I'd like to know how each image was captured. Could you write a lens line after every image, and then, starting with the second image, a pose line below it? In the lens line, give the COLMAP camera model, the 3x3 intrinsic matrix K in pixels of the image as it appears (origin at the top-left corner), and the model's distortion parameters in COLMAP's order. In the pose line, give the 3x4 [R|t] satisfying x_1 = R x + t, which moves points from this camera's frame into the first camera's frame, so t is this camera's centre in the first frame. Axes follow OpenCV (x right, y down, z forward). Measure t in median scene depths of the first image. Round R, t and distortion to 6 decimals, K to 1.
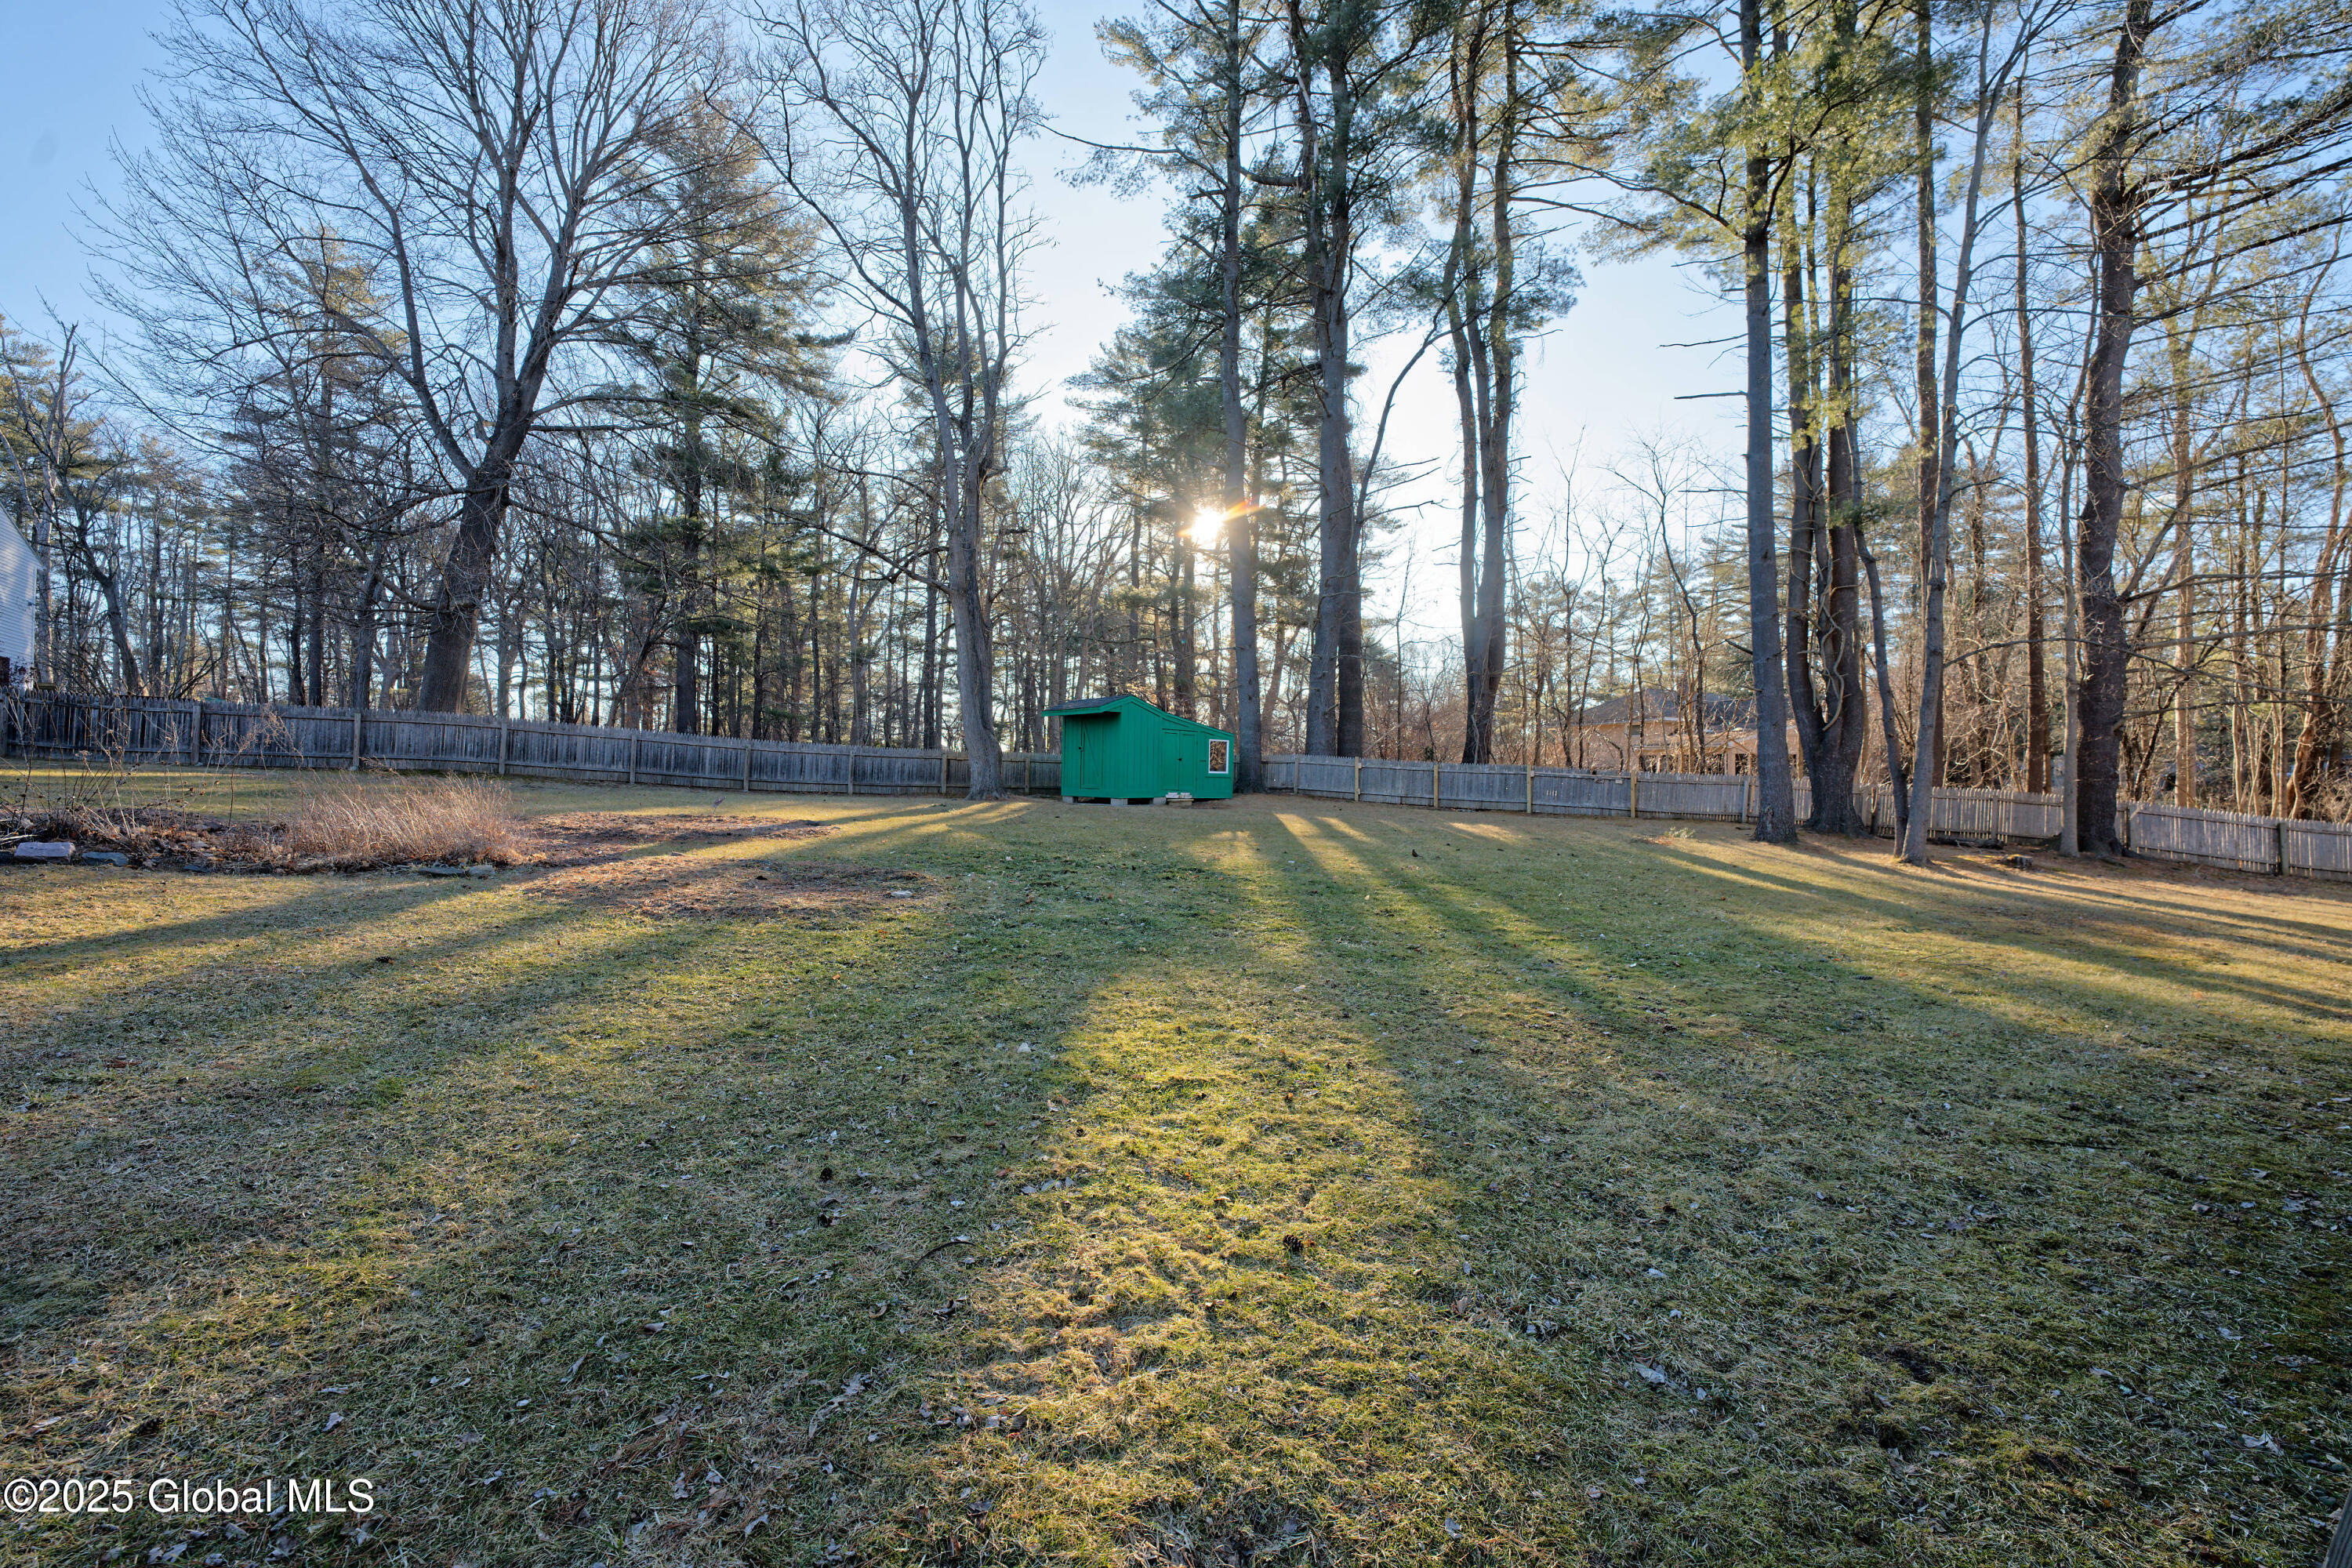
lens RADIAL K [[956.6, 0, 1181.8], [0, 956.6, 777.7], [0, 0, 1]] dist [-0.035548, 0.007532]
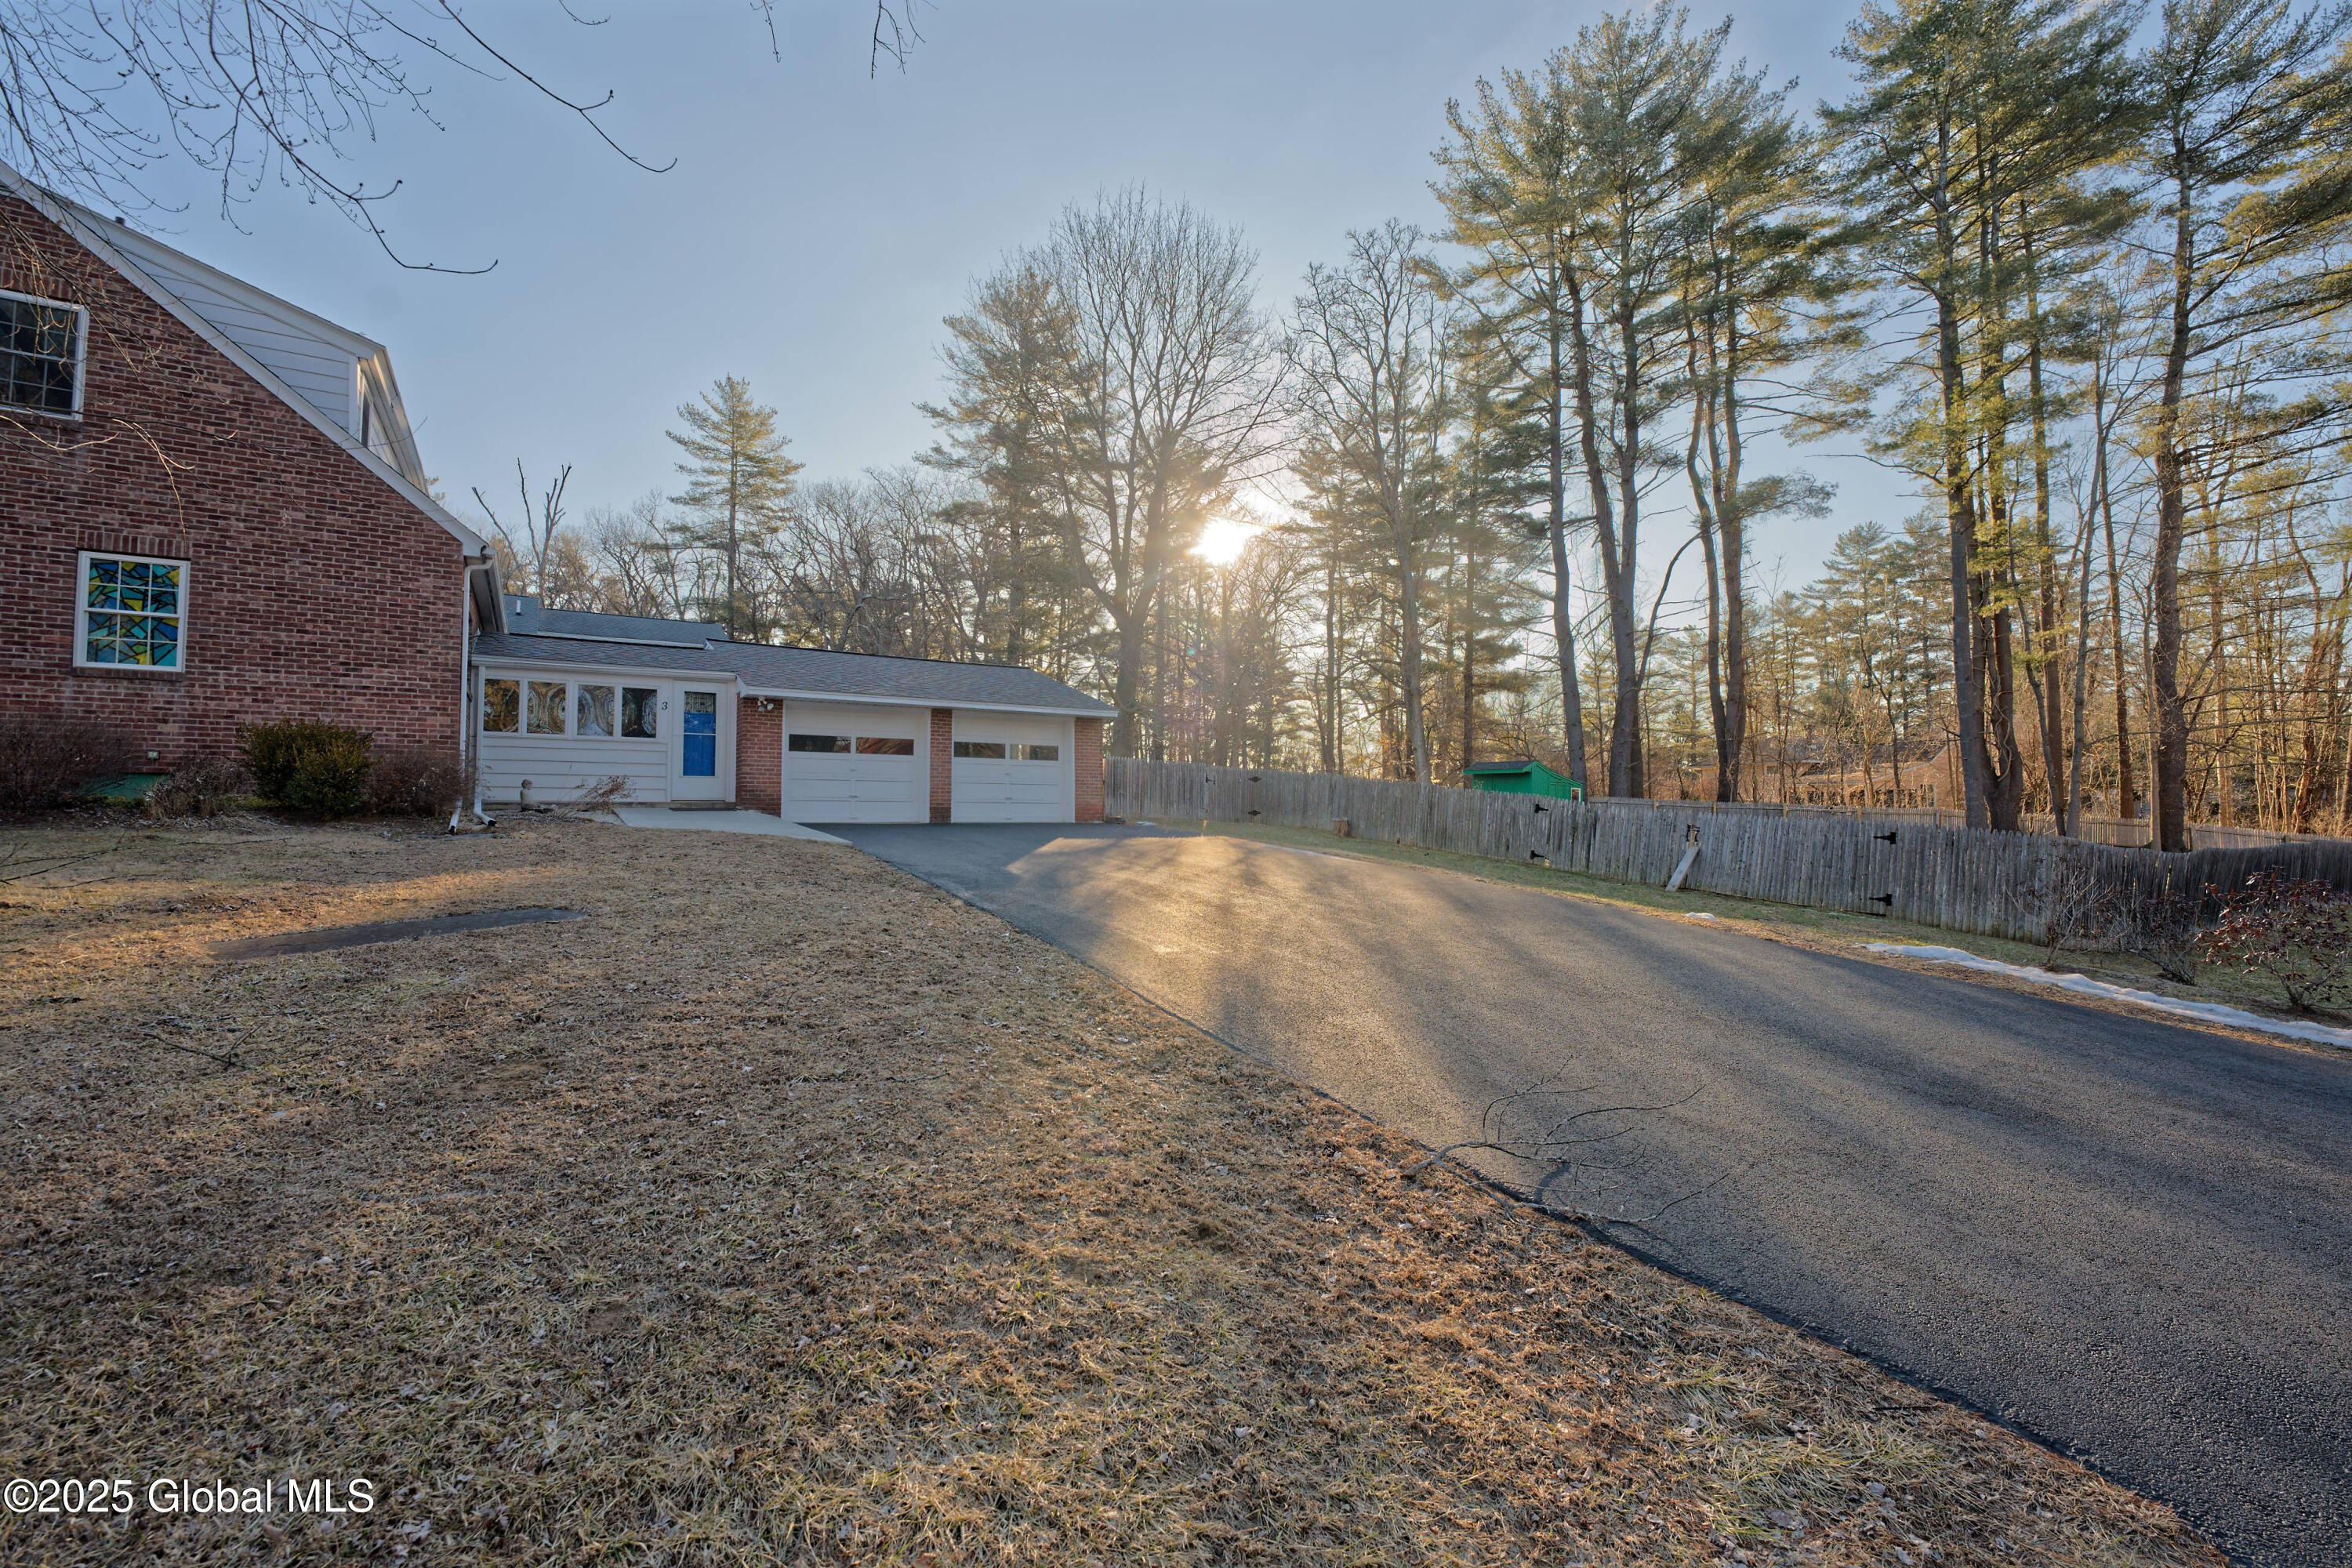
lens RADIAL K [[956.6, 0, 1181.8], [0, 956.6, 777.7], [0, 0, 1]] dist [-0.035548, 0.007532]
pose [[0.999737, -0.009111, -0.021024, -0.687612], [0.008540, 0.999596, -0.027092, -0.024879], [0.021262, 0.026905, 0.999412, -0.638556]]
